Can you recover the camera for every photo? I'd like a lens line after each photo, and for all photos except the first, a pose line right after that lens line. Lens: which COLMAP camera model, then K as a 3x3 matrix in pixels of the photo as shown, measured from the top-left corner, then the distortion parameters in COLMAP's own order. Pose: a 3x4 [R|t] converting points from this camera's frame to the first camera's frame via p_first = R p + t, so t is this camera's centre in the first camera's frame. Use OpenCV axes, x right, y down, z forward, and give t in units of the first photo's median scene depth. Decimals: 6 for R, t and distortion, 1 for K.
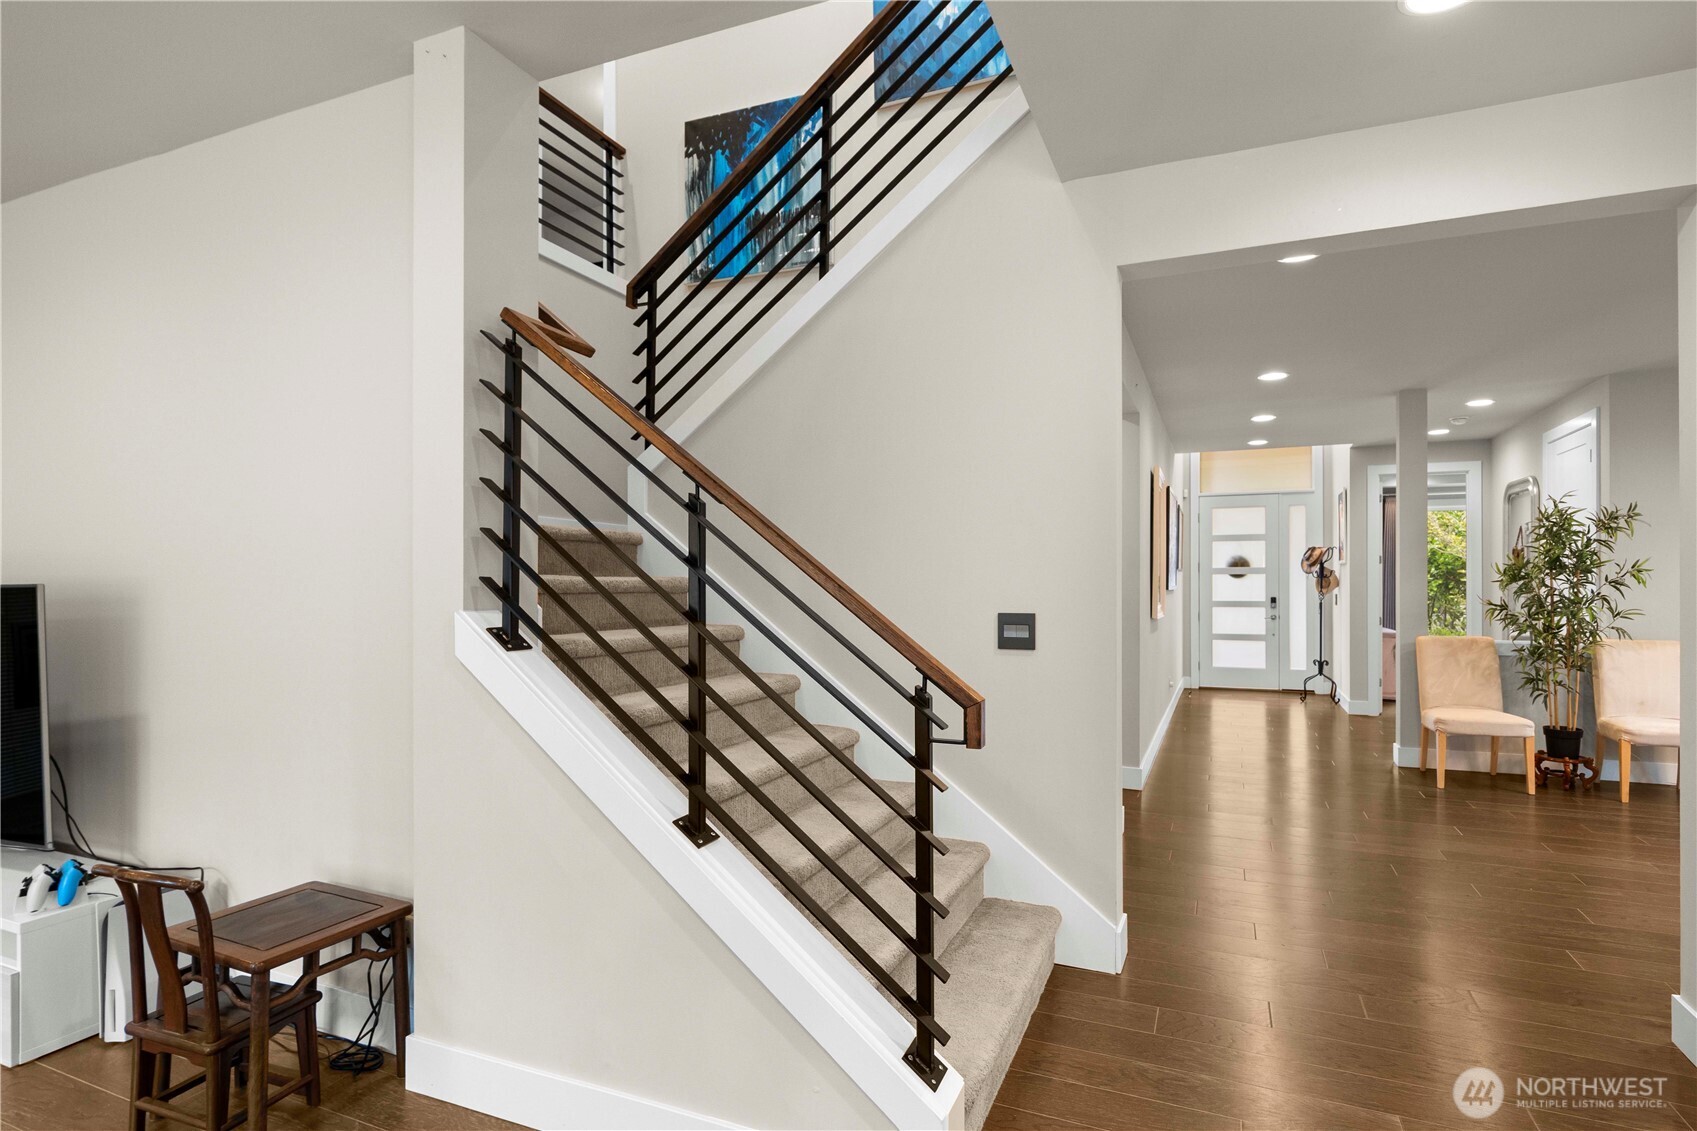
lens RADIAL K [[860.2, 0, 856.6], [0, 860.2, 569.0], [0, 0, 1]] dist [0.003268, 0.001877]
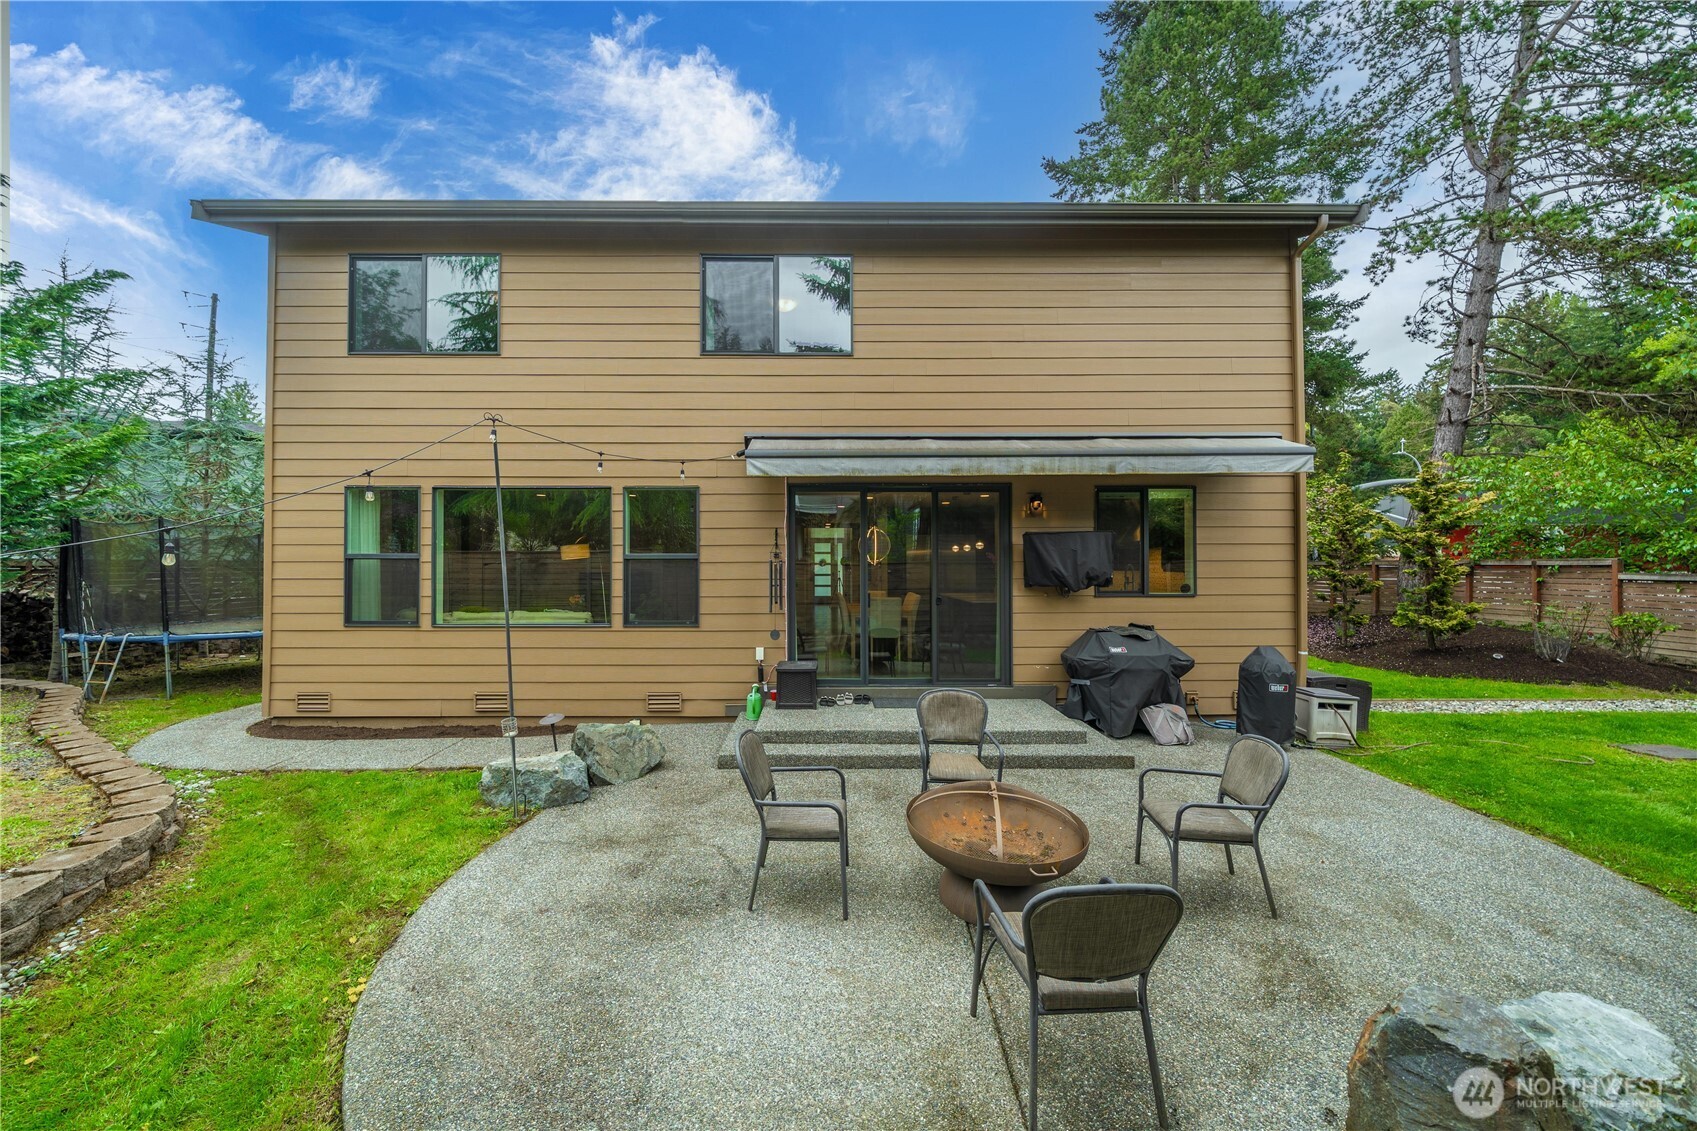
lens RADIAL K [[599.3, 0, 851.8], [0, 599.3, 567.2], [0, 0, 1]] dist [-0.003793, -0.000001]
pose [[0.917831, -0.000016, 0.396971, -0.299056], [-0.002442, 0.999981, 0.005686, 0.001436], [-0.396964, -0.006188, 0.917813, -0.975188]]
